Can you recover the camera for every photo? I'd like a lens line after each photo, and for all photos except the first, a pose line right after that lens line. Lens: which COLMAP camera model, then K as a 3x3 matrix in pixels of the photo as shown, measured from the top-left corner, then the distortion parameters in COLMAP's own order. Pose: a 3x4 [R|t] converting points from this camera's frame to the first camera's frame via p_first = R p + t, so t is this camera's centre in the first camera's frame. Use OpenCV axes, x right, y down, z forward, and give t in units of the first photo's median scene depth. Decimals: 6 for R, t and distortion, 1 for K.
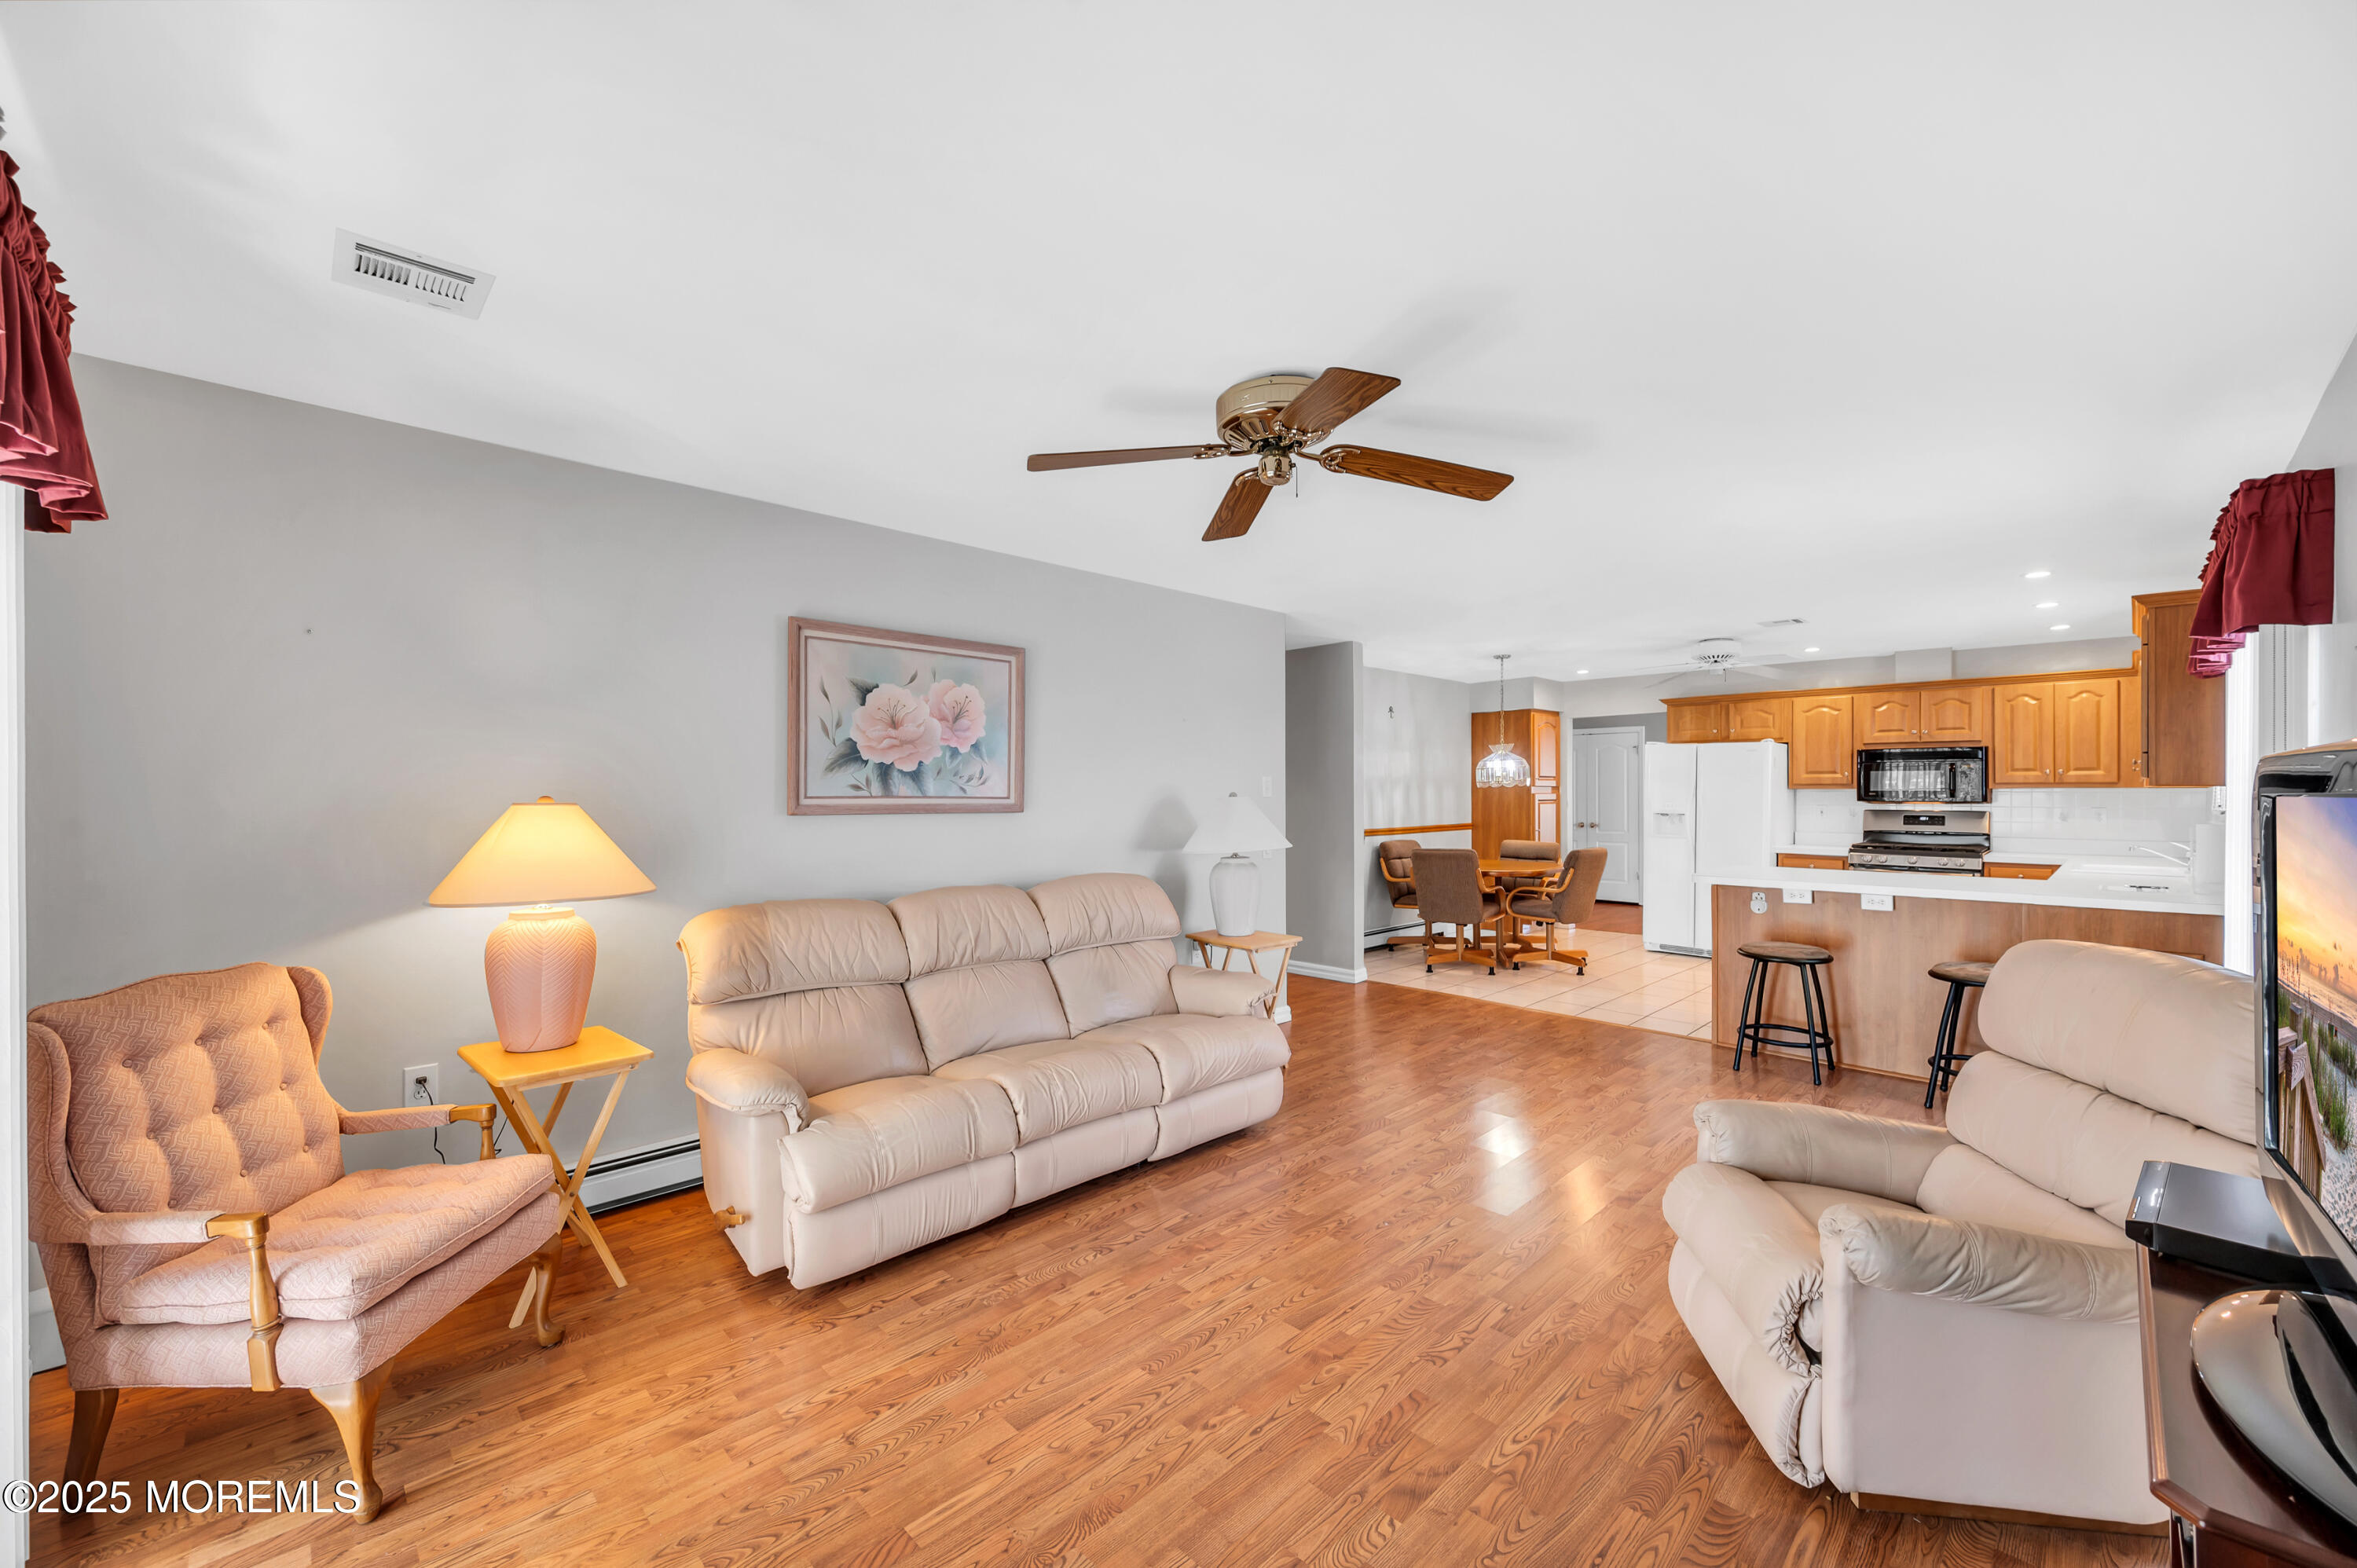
lens RADIAL K [[960.9, 0, 1174.2], [0, 960.9, 778.3], [0, 0, 1]] dist [0.002332, -0.000007]
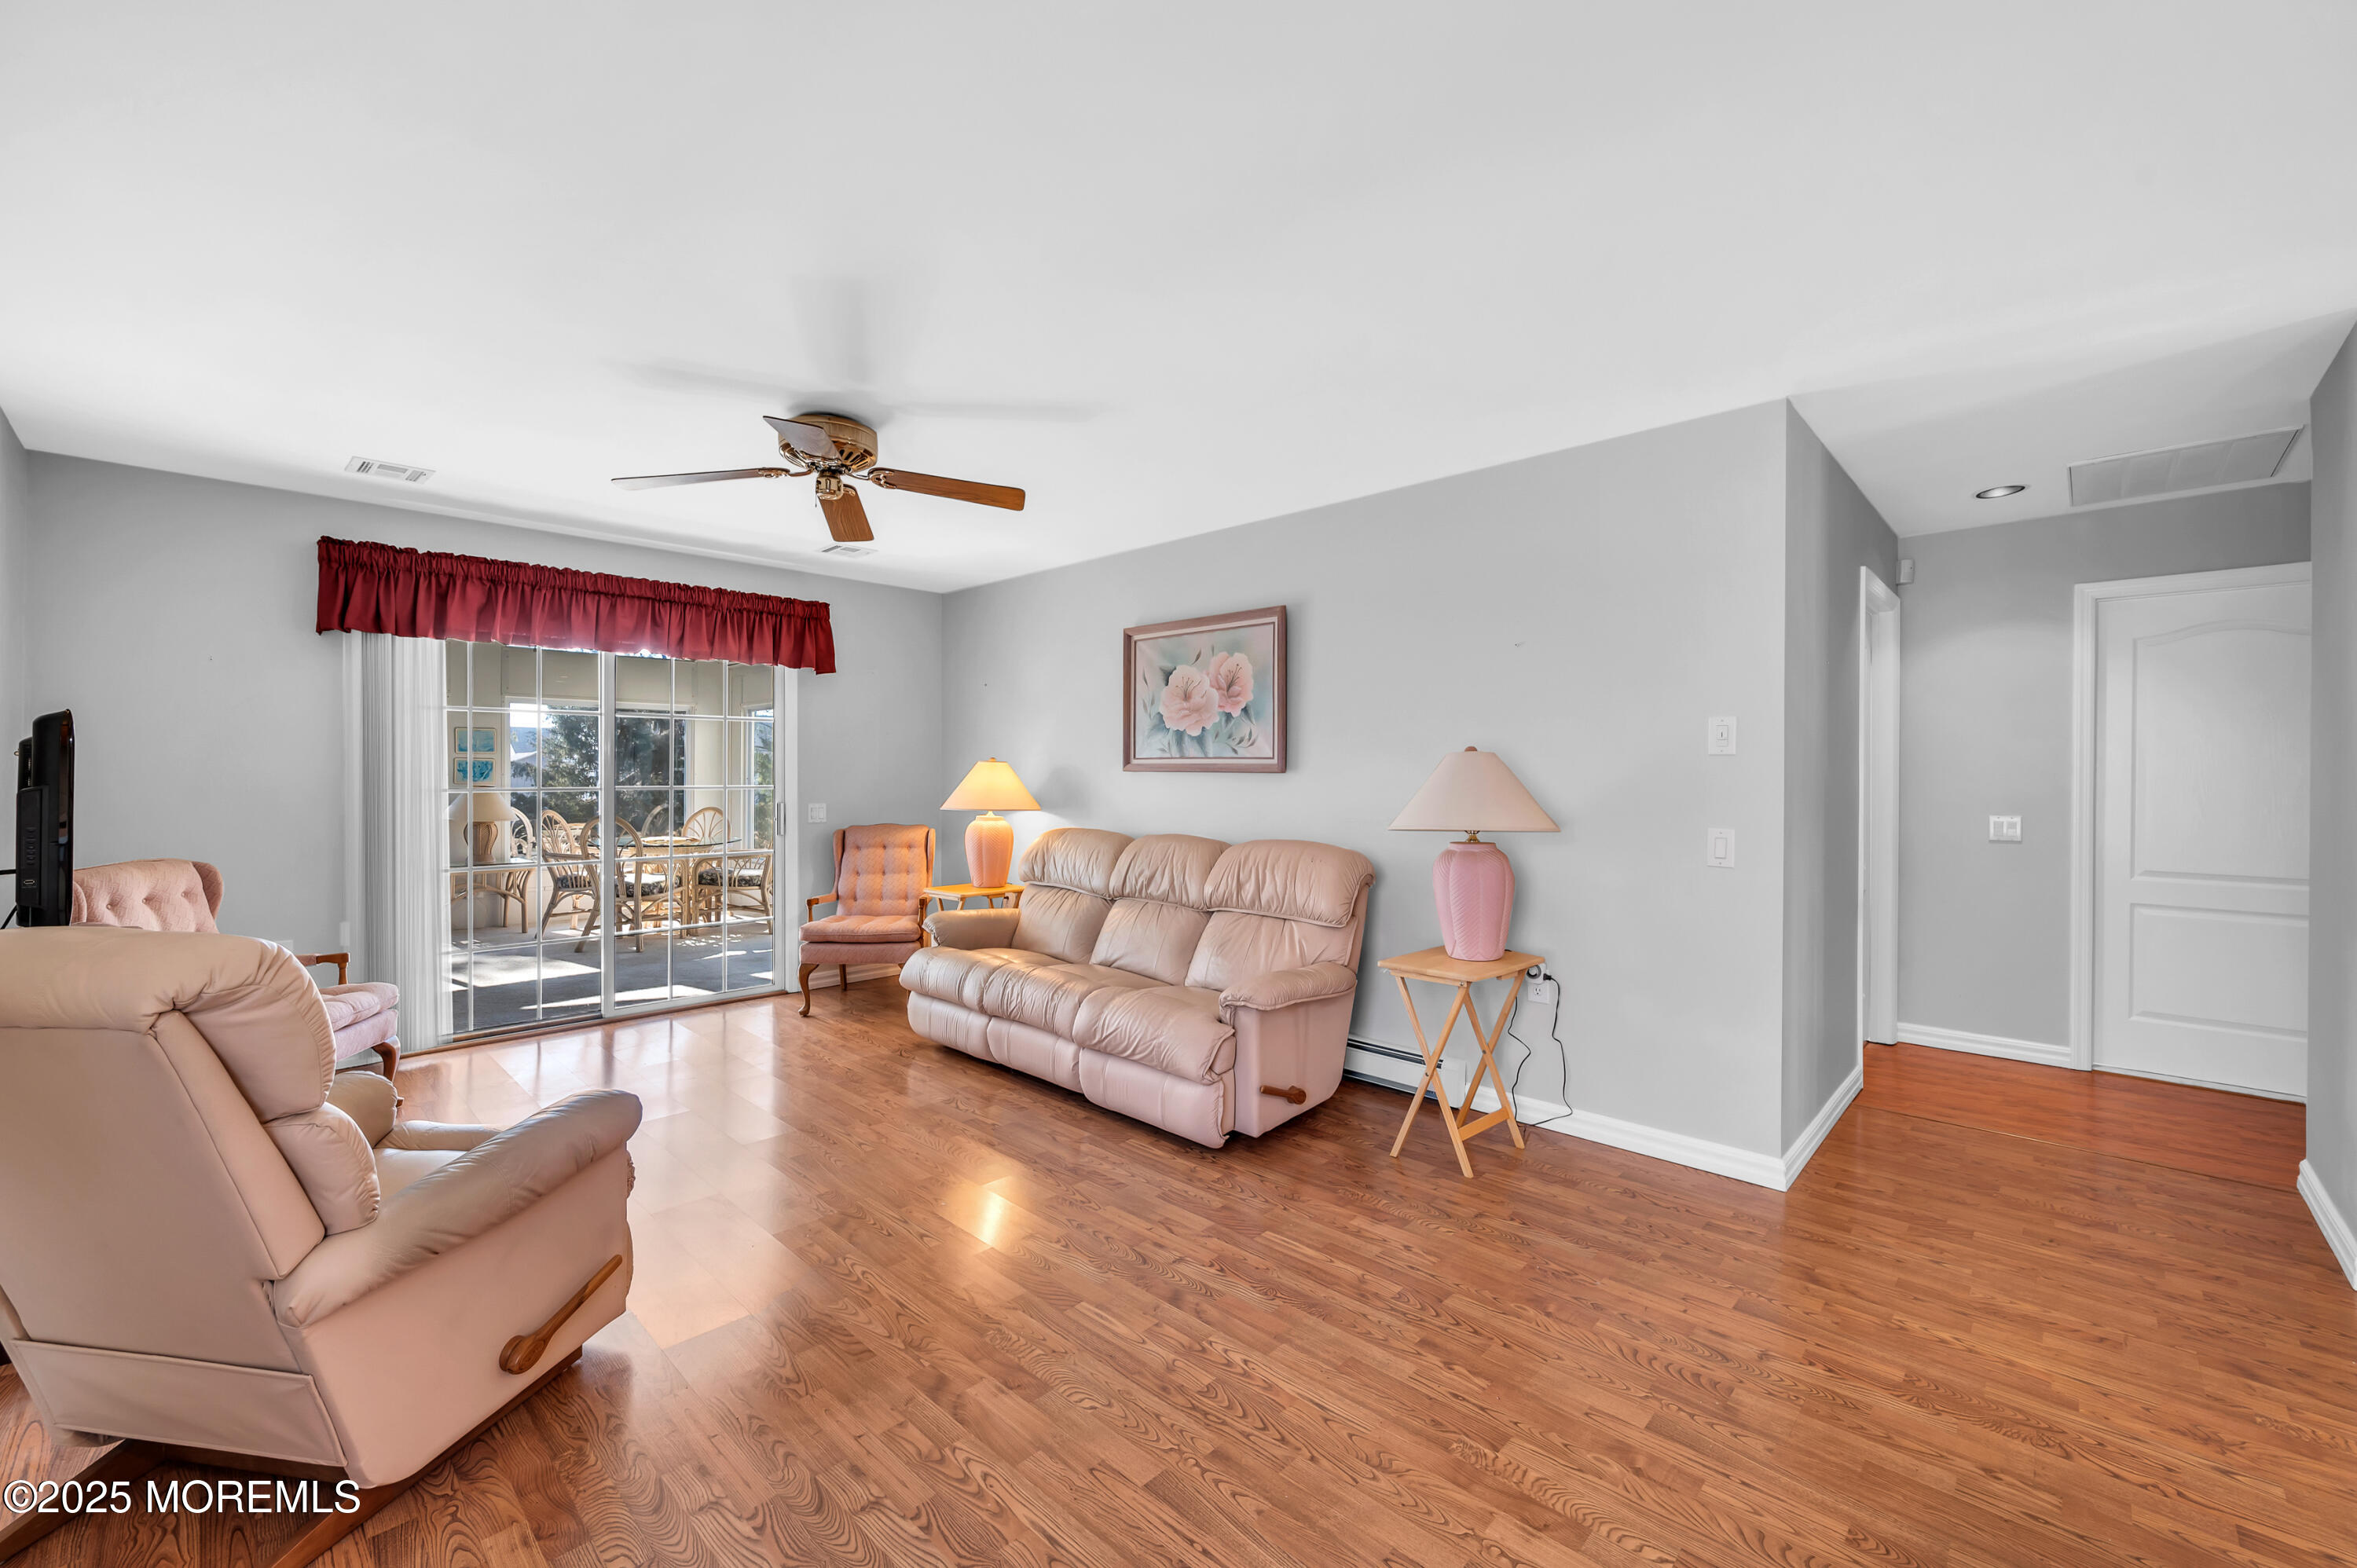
lens RADIAL K [[960.9, 0, 1174.2], [0, 960.9, 778.3], [0, 0, 1]] dist [0.002332, -0.000007]
pose [[0.012188, 0.008835, -0.999887, 0.911300], [0.006030, 0.999942, 0.008909, 0.034510], [0.999908, -0.006138, 0.012134, 0.962870]]
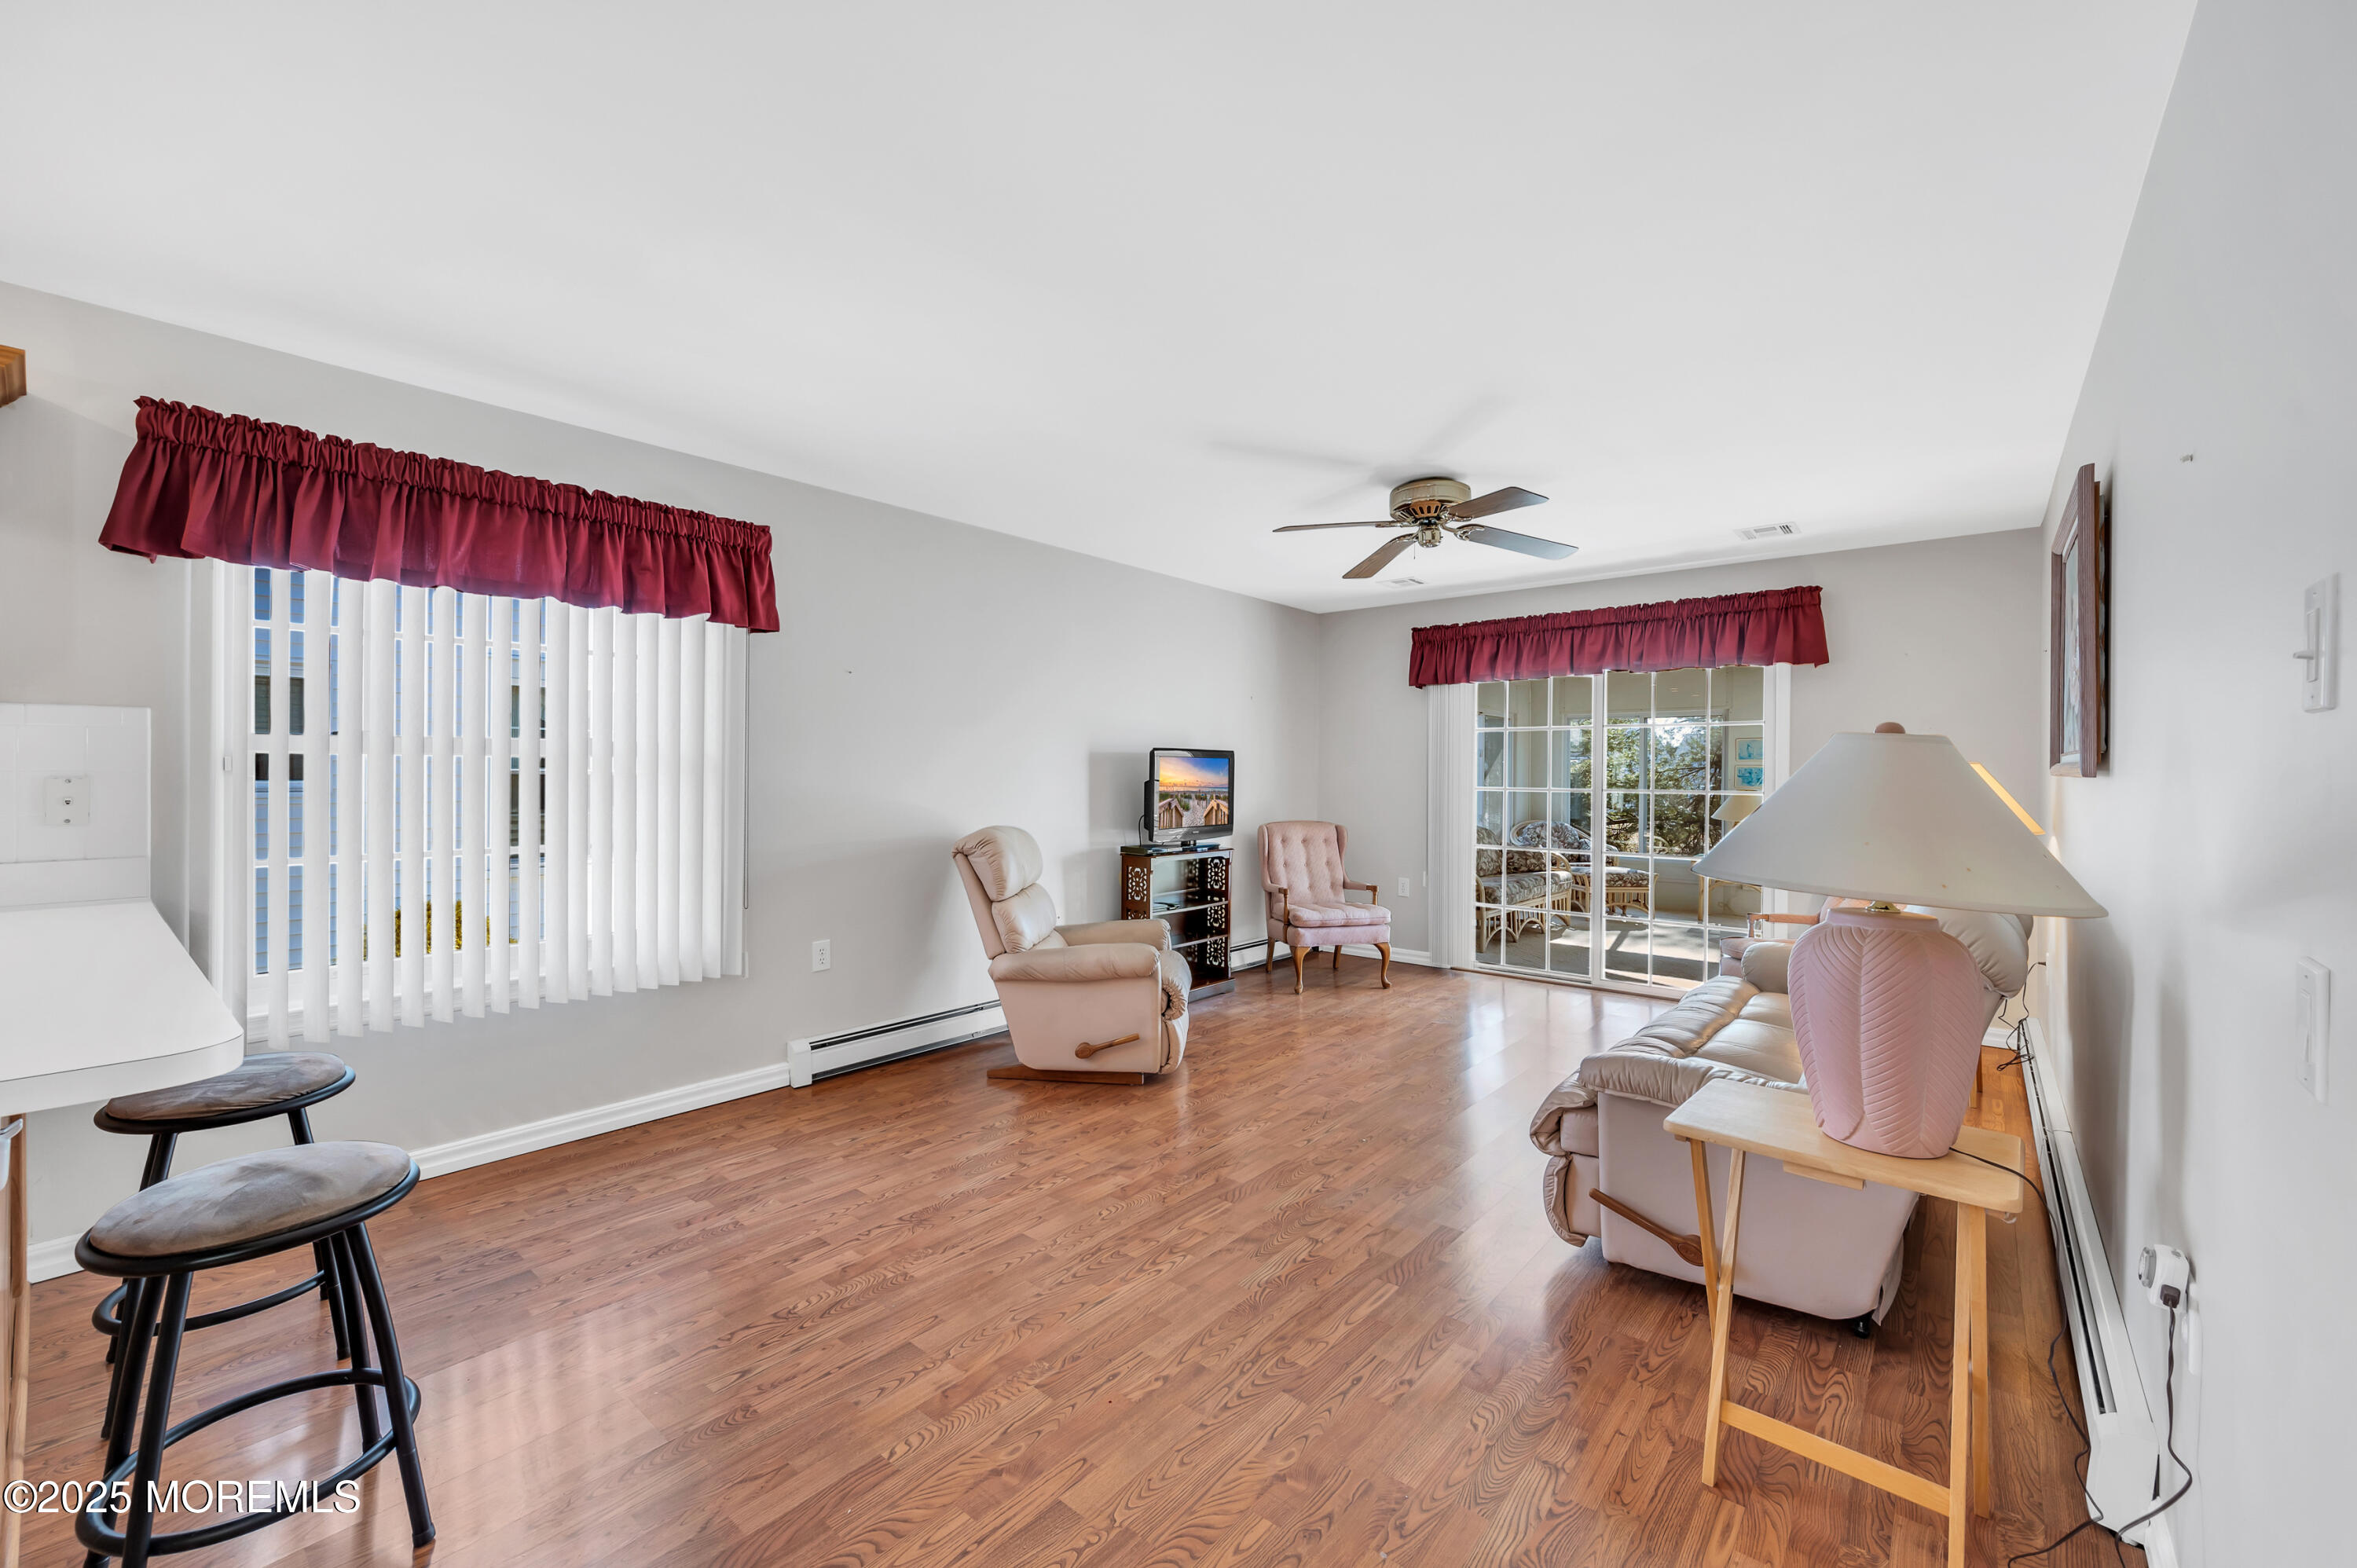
lens RADIAL K [[960.9, 0, 1174.2], [0, 960.9, 778.3], [0, 0, 1]] dist [0.002332, -0.000007]
pose [[-0.997338, -0.006672, -0.072618, 0.415350], [-0.006597, 0.999977, -0.001278, 0.041866], [0.072625, -0.000796, -0.997359, 1.639872]]
